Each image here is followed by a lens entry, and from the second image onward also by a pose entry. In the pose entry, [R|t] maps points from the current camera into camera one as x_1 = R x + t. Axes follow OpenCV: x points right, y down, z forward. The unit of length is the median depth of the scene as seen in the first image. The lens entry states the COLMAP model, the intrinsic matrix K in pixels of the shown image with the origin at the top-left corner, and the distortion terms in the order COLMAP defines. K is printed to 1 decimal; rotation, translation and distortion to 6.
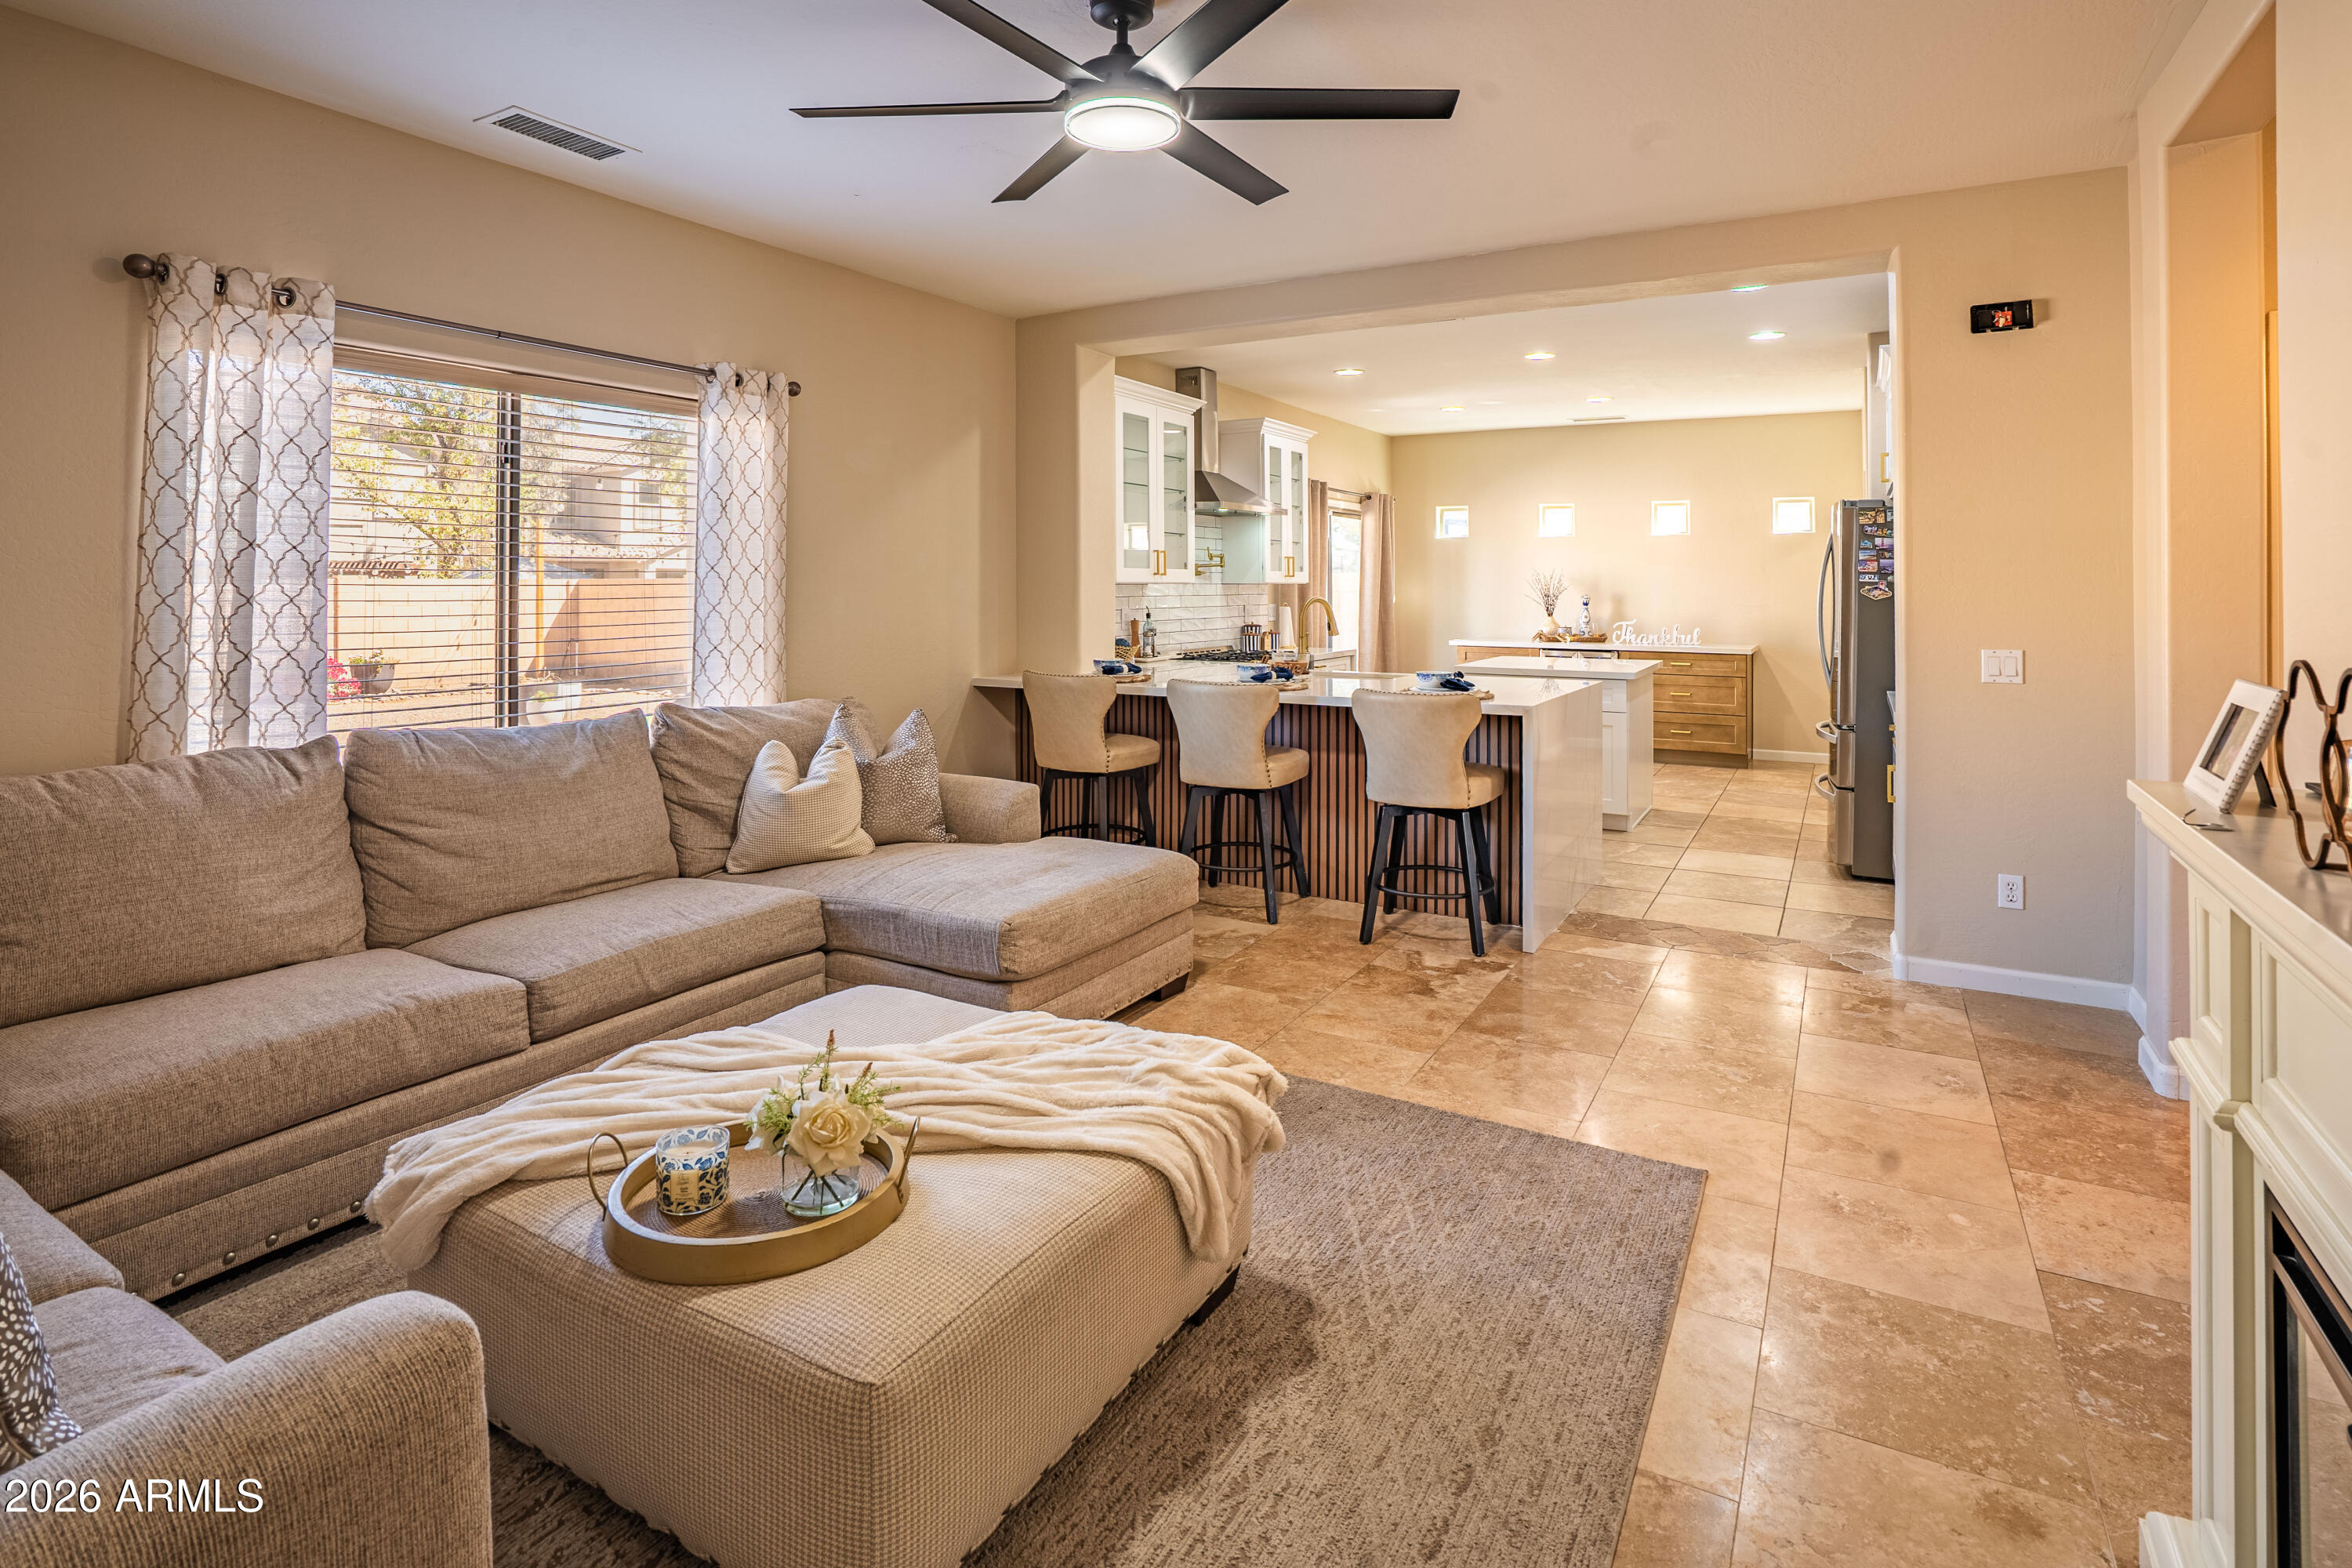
lens RADIAL K [[1144.8, 0, 1139.4], [0, 1144.8, 568.4], [0, 0, 1]] dist [-0.019872, -0.000409]
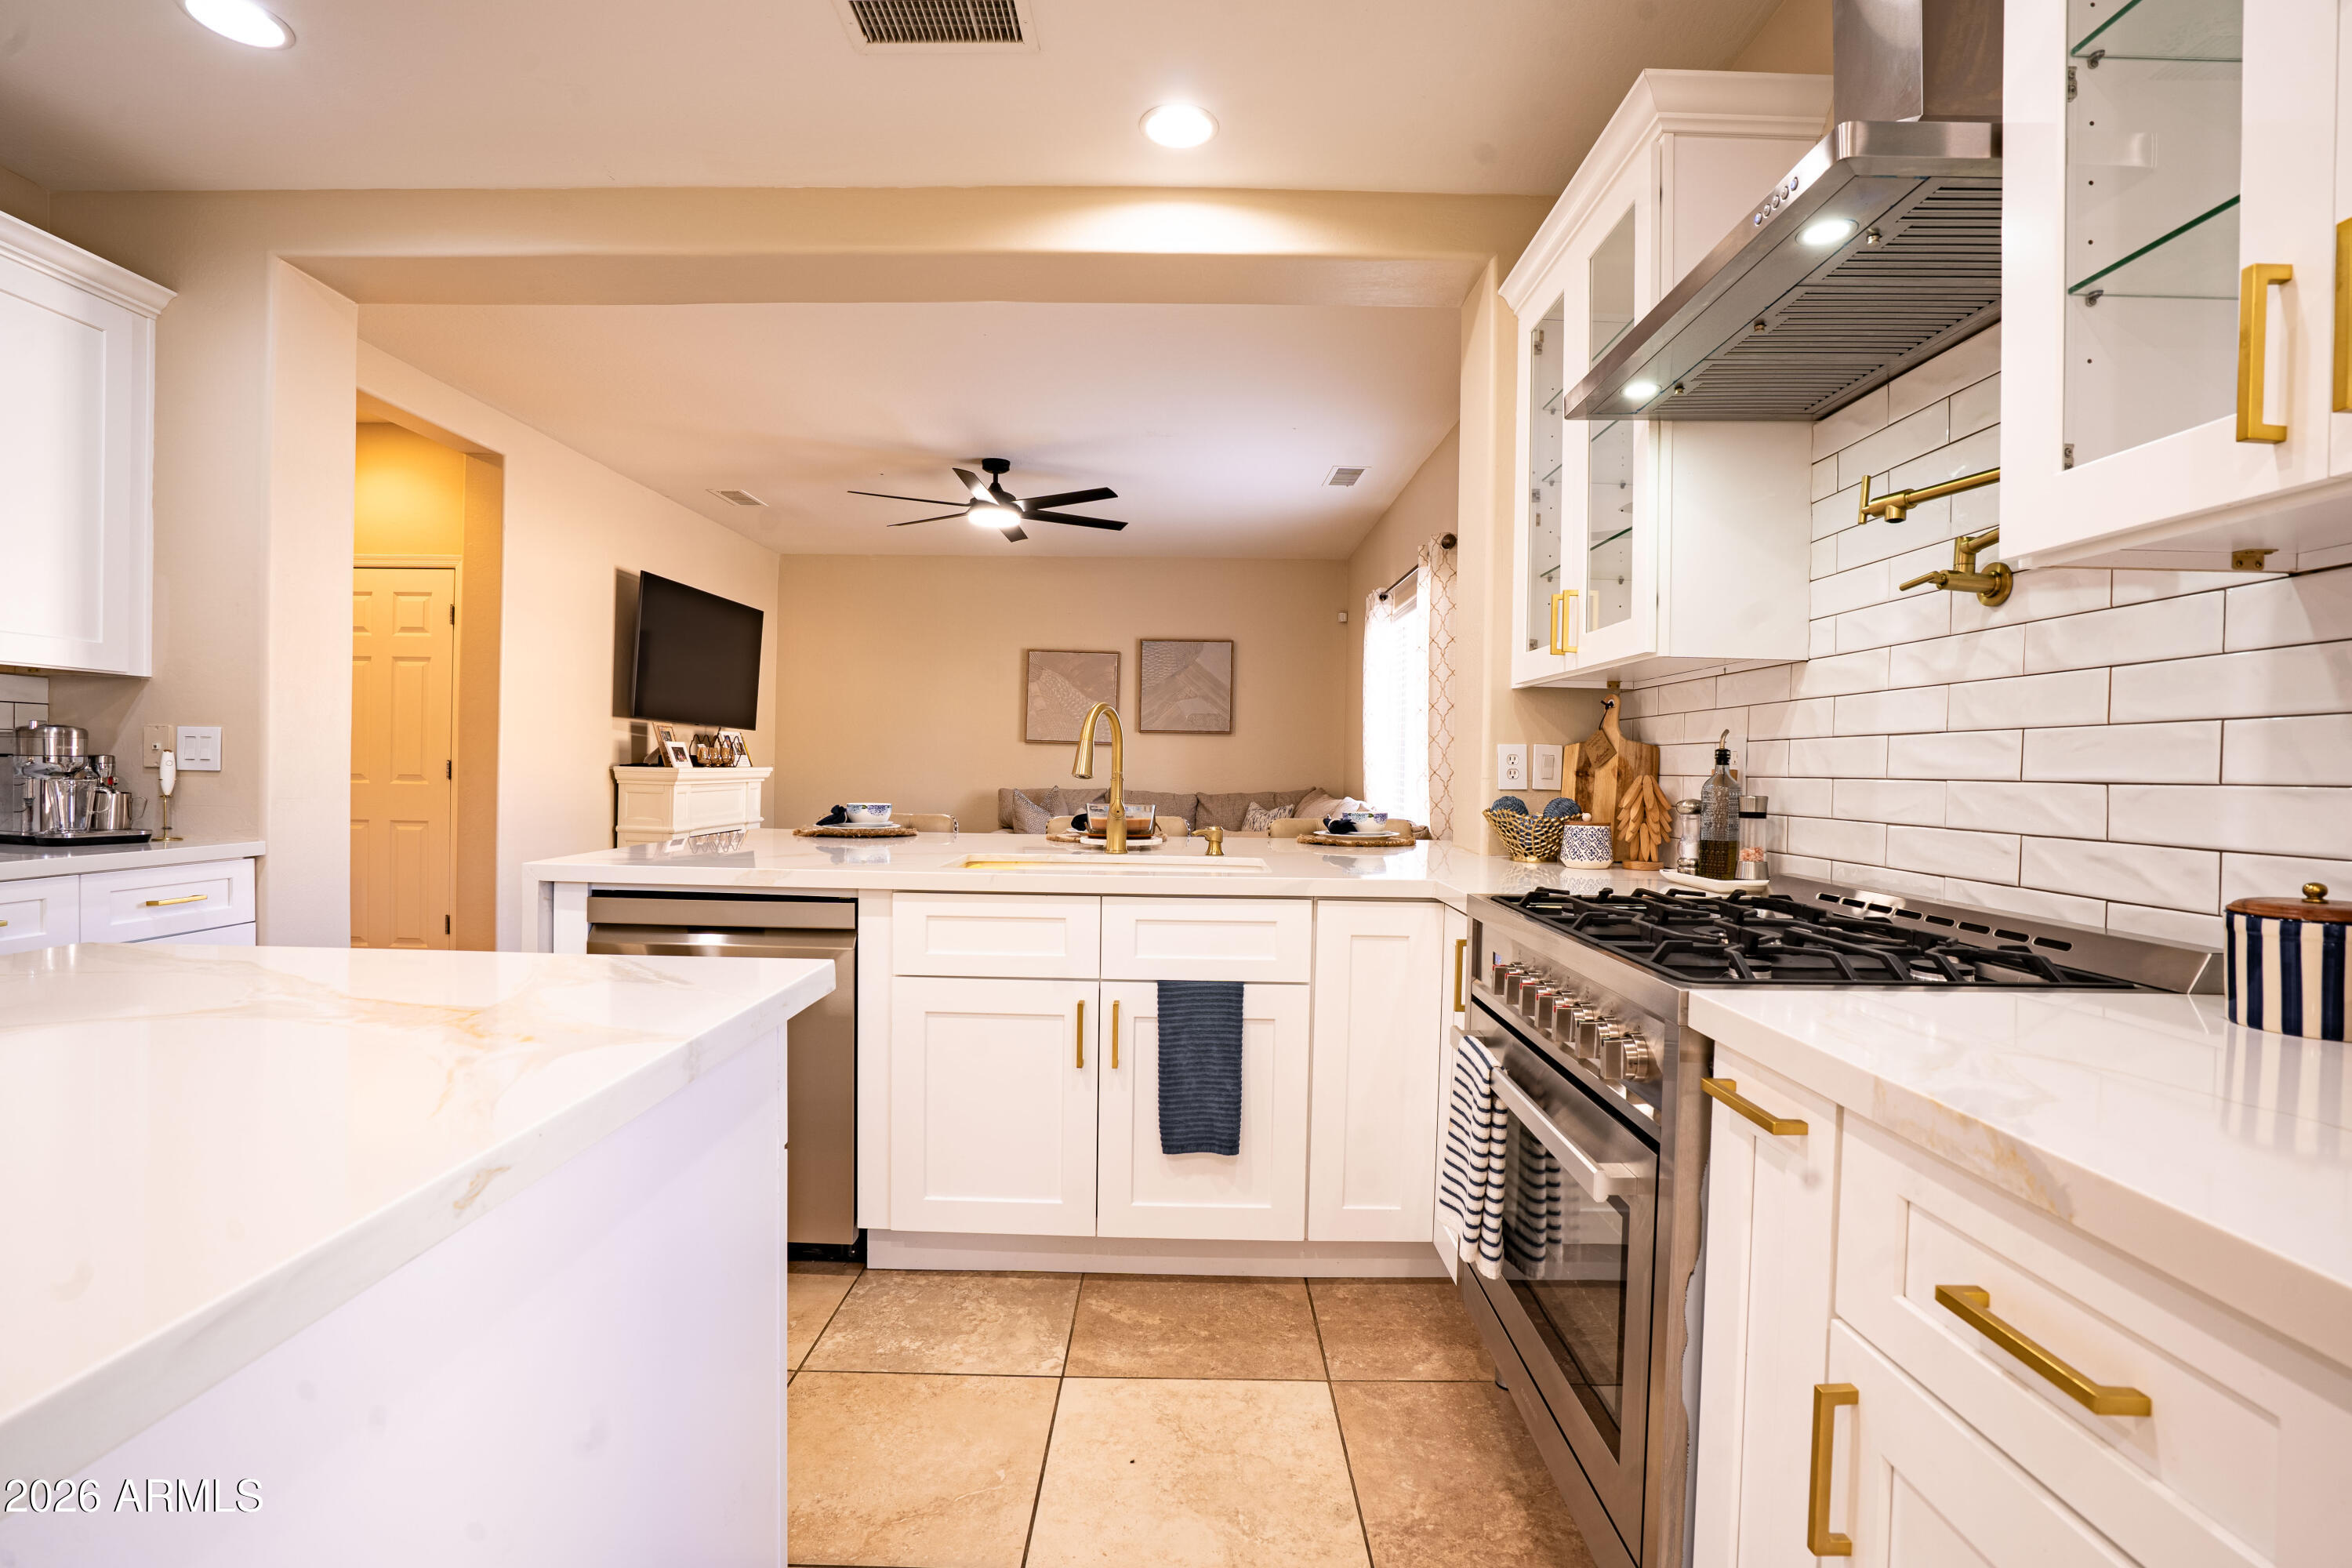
lens RADIAL K [[1101.3, 0, 1181.9], [0, 1101.3, 778.7], [0, 0, 1]] dist [-0.052112, 0.016917]
pose [[-0.848389, -0.009197, -0.529293, 0.322284], [-0.010391, 0.999946, -0.000720, 0.049777], [0.529271, 0.004889, -0.848439, 1.186488]]
